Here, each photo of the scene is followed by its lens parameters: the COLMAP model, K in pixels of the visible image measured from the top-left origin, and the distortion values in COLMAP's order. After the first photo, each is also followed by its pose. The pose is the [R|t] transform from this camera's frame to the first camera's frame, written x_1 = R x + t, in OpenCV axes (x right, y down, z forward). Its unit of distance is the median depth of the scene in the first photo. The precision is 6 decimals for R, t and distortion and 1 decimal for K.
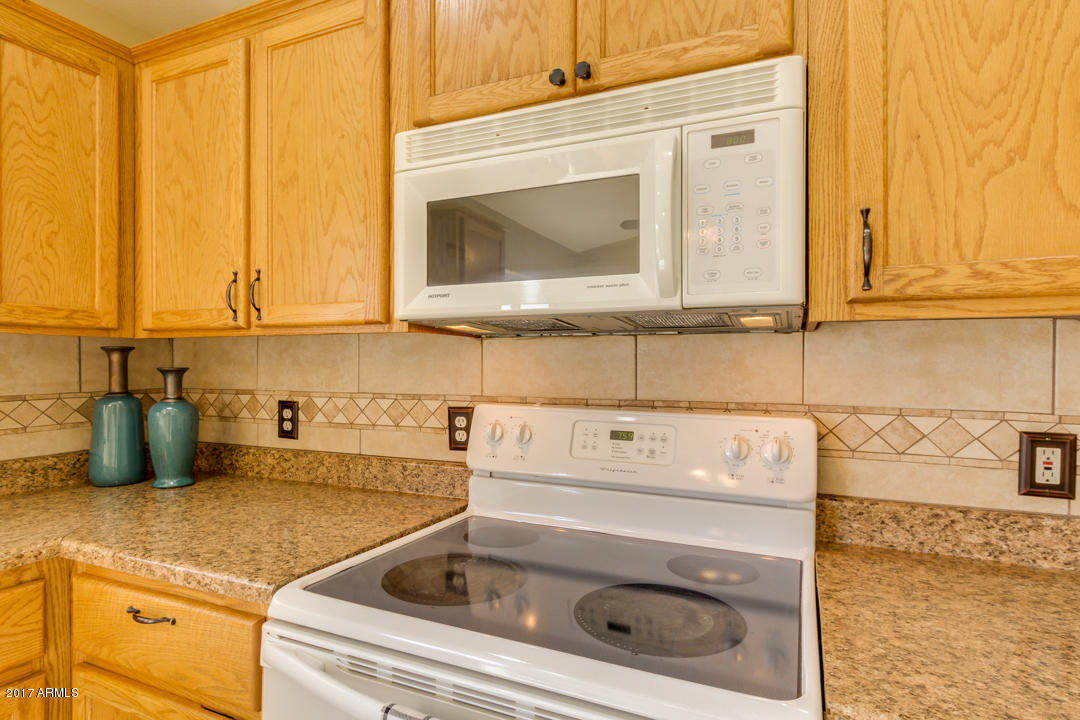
lens RADIAL K [[572.0, 0, 464.0], [0, 572.0, 363.9], [0, 0, 1]] dist [-0.001344, -0.000944]
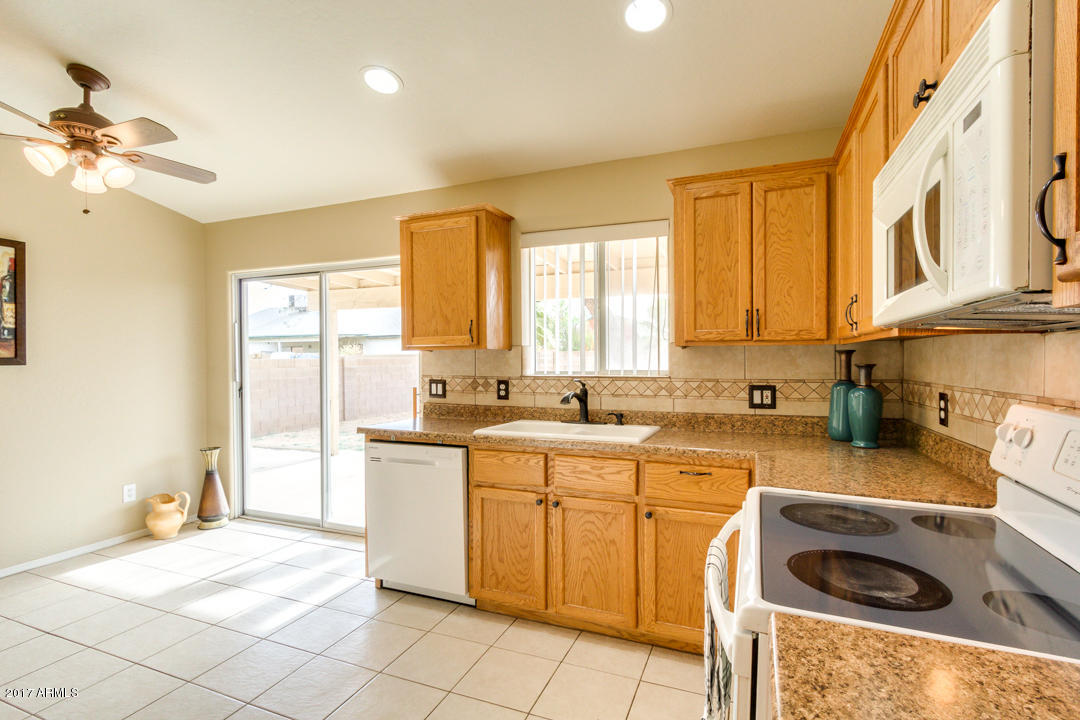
lens RADIAL K [[492.1, 0, 545.9], [0, 492.1, 366.1], [0, 0, 1]] dist [-0.002667, -0.000241]
pose [[0.045150, 0.010706, -0.998923, 0.879299], [0.003109, 0.999936, 0.010858, -0.005165], [0.998975, -0.003596, 0.045114, 0.200524]]
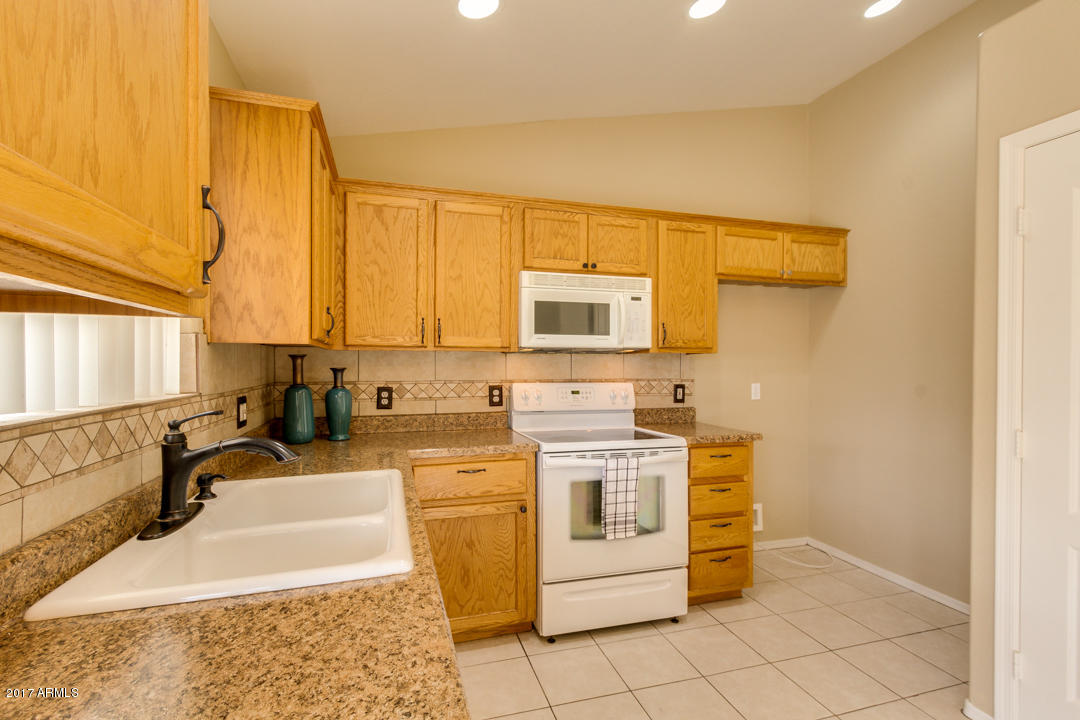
lens RADIAL K [[492.1, 0, 545.9], [0, 492.1, 366.1], [0, 0, 1]] dist [-0.002667, -0.000241]
pose [[0.751404, -0.004043, 0.659830, -1.309793], [0.000961, 0.999987, 0.005033, -0.005374], [-0.659842, -0.003148, 0.751398, -0.595740]]
